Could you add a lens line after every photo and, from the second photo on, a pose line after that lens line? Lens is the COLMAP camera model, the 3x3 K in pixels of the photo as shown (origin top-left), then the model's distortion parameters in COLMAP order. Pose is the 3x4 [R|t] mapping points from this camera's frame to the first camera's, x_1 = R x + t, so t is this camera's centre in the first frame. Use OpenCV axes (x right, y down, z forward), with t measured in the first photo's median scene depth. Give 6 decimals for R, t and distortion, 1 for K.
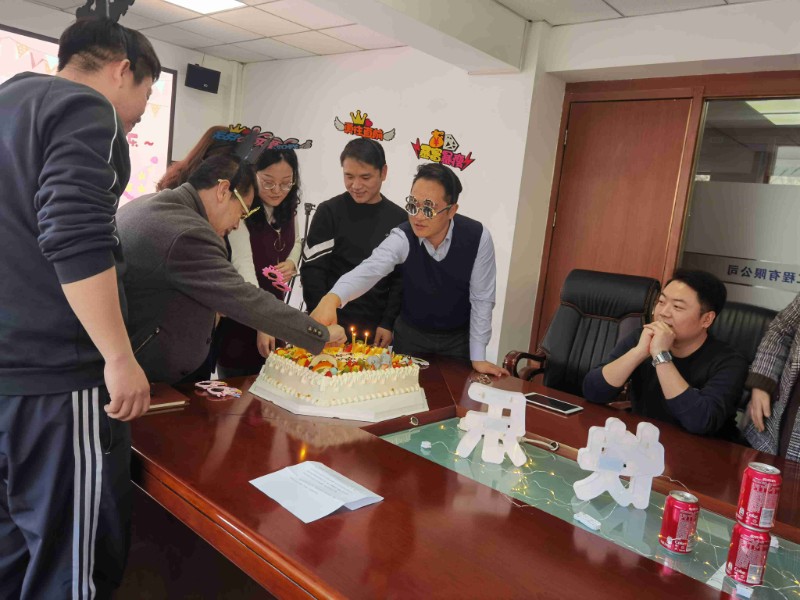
lens RADIAL K [[628.4, 0, 393.2], [0, 628.4, 304.5], [0, 0, 1]] dist [-0.010095, 0.011589]
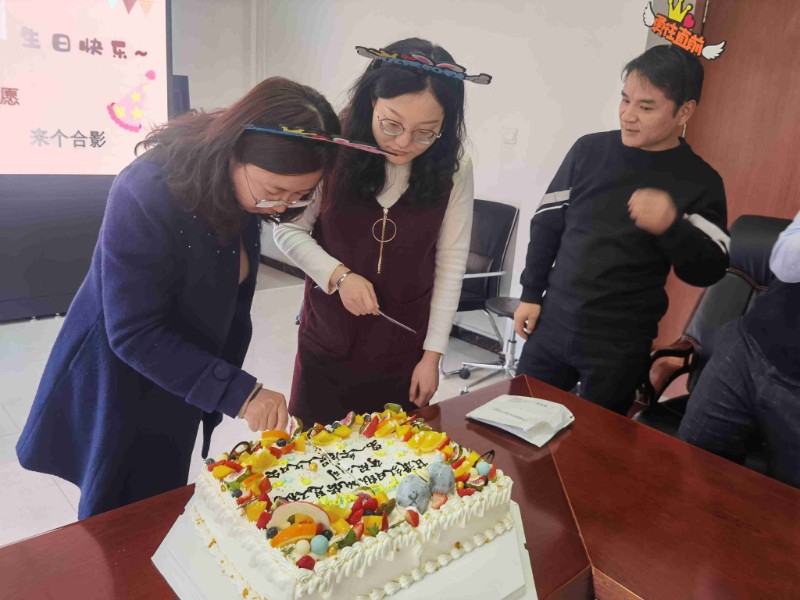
lens RADIAL K [[628.4, 0, 404.5], [0, 628.4, 297.6], [0, 0, 1]] dist [-0.010095, 0.011589]
pose [[0.994931, -0.017397, -0.099046, 0.009353], [0.029852, 0.991620, 0.125690, -0.109893], [0.096029, -0.128010, 0.987113, 0.553284]]
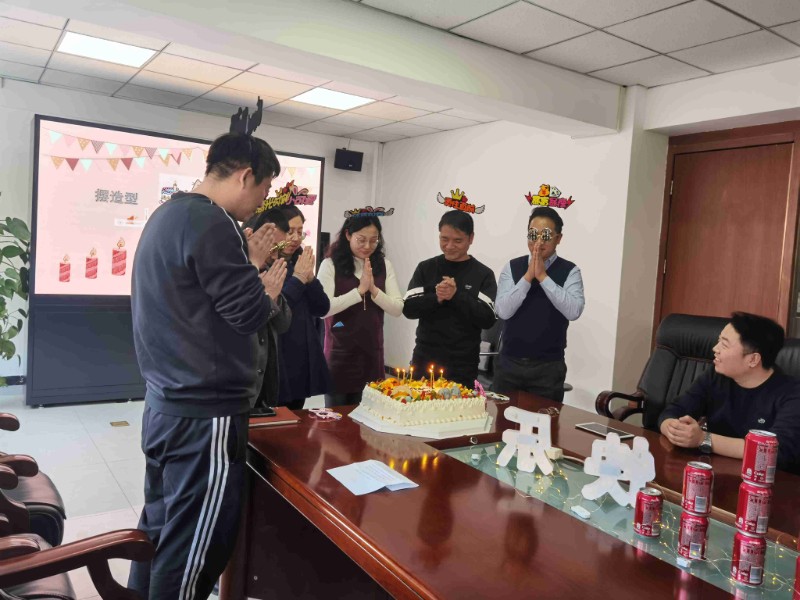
lens RADIAL K [[628.4, 0, 393.1], [0, 628.4, 305.5], [0, 0, 1]] dist [-0.010095, 0.011589]
pose [[0.966528, -0.034759, -0.254194, 0.191373], [0.013556, 0.996315, -0.084696, 0.022421], [0.256202, 0.078415, 0.963438, -0.236005]]
